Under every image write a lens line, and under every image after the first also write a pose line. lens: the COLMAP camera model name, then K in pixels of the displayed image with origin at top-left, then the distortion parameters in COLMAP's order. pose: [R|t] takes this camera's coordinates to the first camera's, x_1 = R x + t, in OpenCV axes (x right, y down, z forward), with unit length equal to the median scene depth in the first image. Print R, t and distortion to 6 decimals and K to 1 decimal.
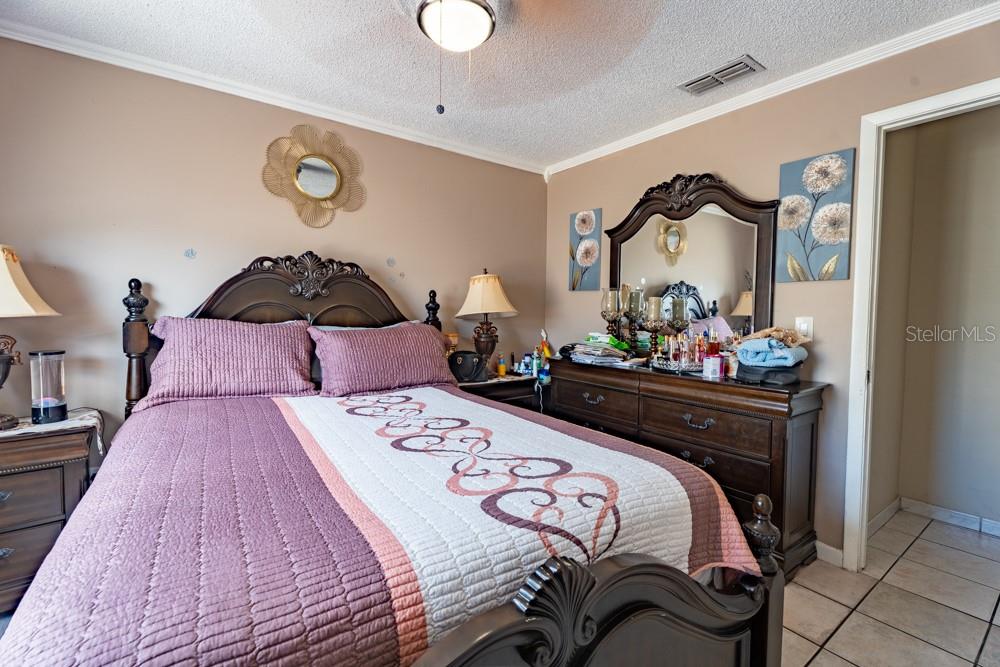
lens RADIAL K [[451.0, 0, 495.4], [0, 451.0, 334.9], [0, 0, 1]] dist [0.002570, -0.000492]
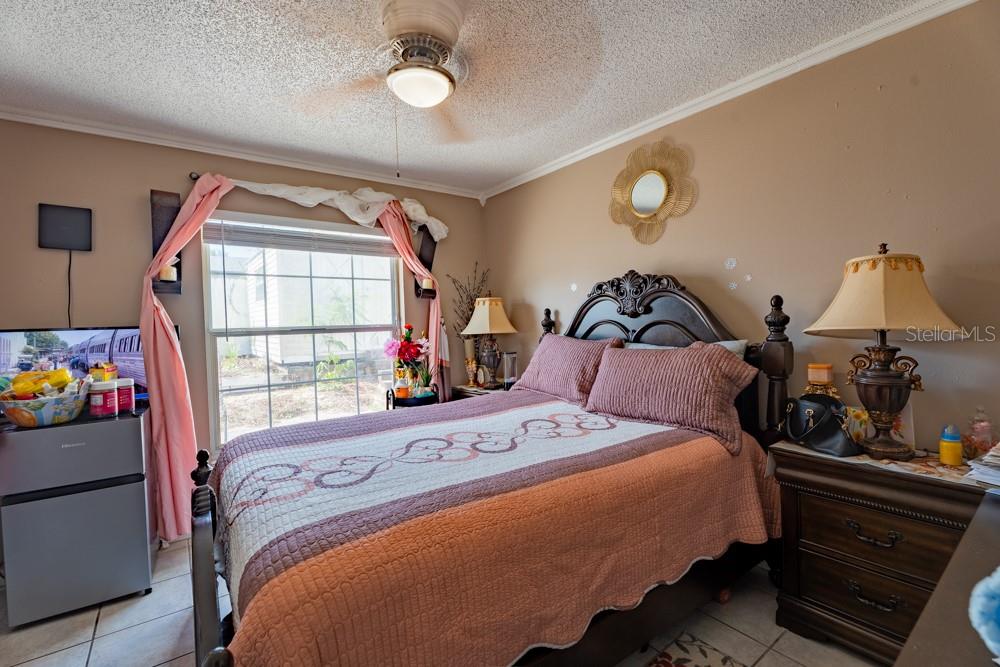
lens RADIAL K [[451.0, 0, 495.4], [0, 451.0, 331.0], [0, 0, 1]] dist [0.002570, -0.000492]
pose [[0.010527, 0.006260, -0.999925, 0.596603], [-0.035872, 0.999339, 0.005878, -0.041672], [0.999301, 0.035807, 0.010745, 0.674755]]
